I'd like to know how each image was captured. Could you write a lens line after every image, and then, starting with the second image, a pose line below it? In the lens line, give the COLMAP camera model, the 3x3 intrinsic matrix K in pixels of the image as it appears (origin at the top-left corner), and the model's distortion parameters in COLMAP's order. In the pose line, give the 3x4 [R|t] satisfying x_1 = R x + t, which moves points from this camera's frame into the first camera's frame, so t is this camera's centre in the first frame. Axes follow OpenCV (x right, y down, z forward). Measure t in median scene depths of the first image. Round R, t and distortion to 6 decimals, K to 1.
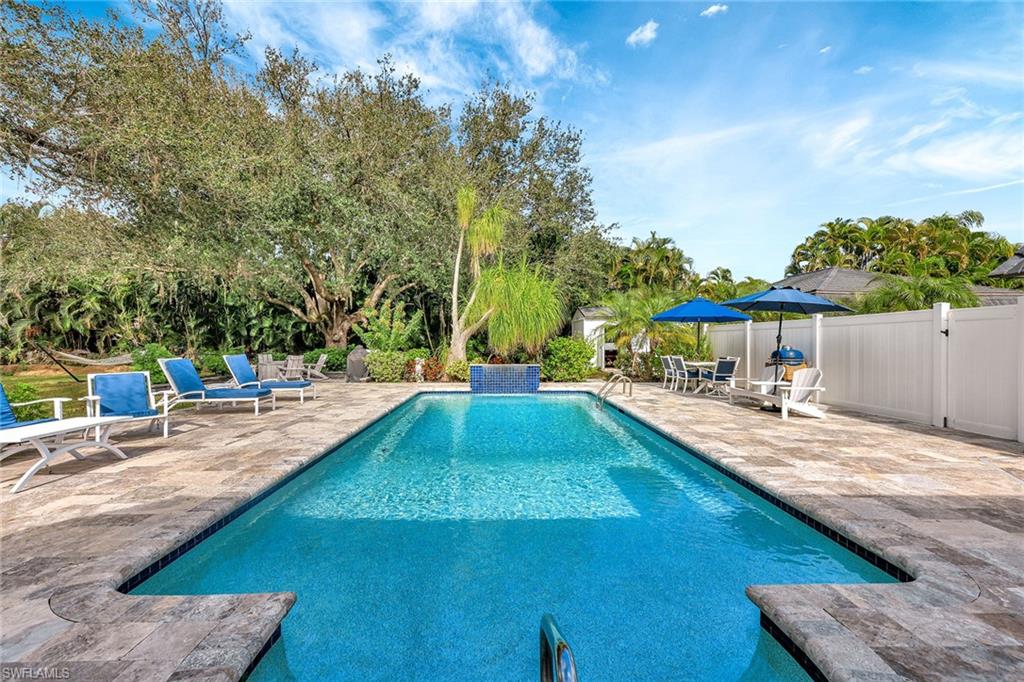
lens RADIAL K [[416.5, 0, 511.0], [0, 416.5, 344.9], [0, 0, 1]] dist [-0.000002, 0.000372]
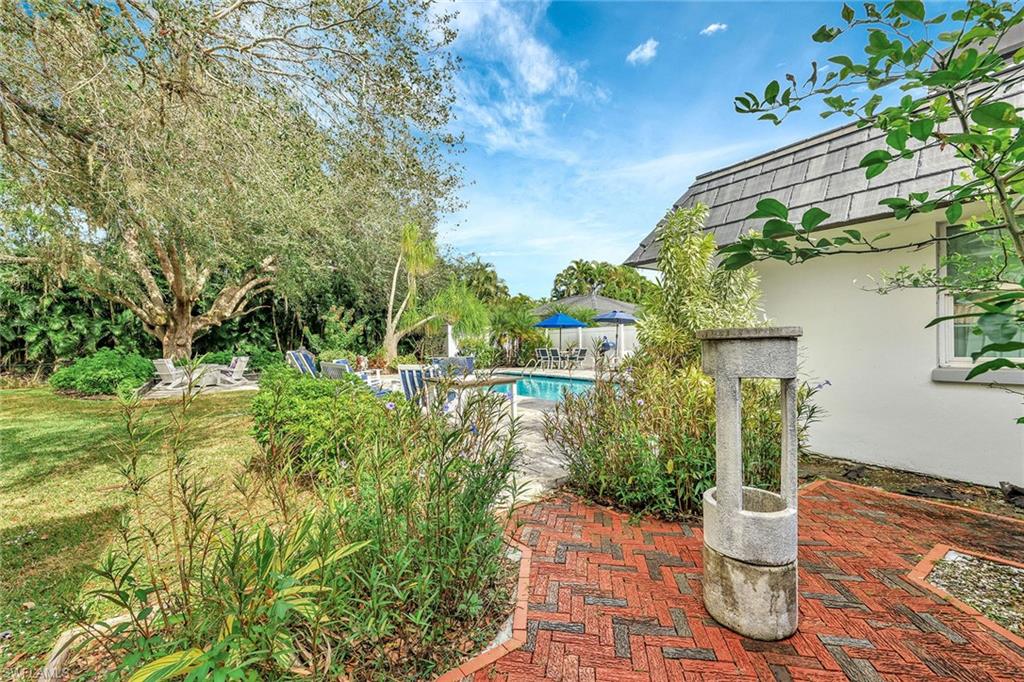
lens RADIAL K [[426.9, 0, 510.0], [0, 426.9, 347.4], [0, 0, 1]] dist [-0.001464, -0.000095]
pose [[0.828767, -0.017545, 0.559319, -0.344321], [0.021462, 0.999770, -0.000440, 0.010536], [-0.559182, 0.012369, 0.828952, -0.153373]]
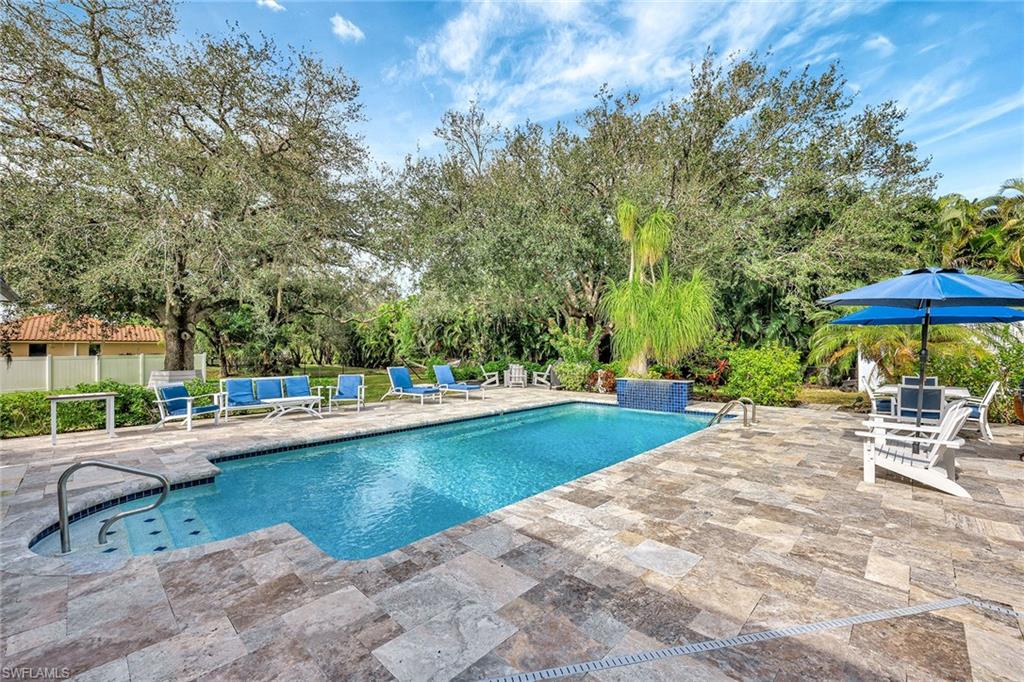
lens RADIAL K [[426.9, 0, 510.0], [0, 426.9, 347.4], [0, 0, 1]] dist [-0.001464, -0.000095]
pose [[0.693565, -0.011552, -0.720302, 0.255827], [0.001890, 0.999897, -0.014216, -0.007286], [0.720392, 0.008499, 0.693515, 0.052123]]
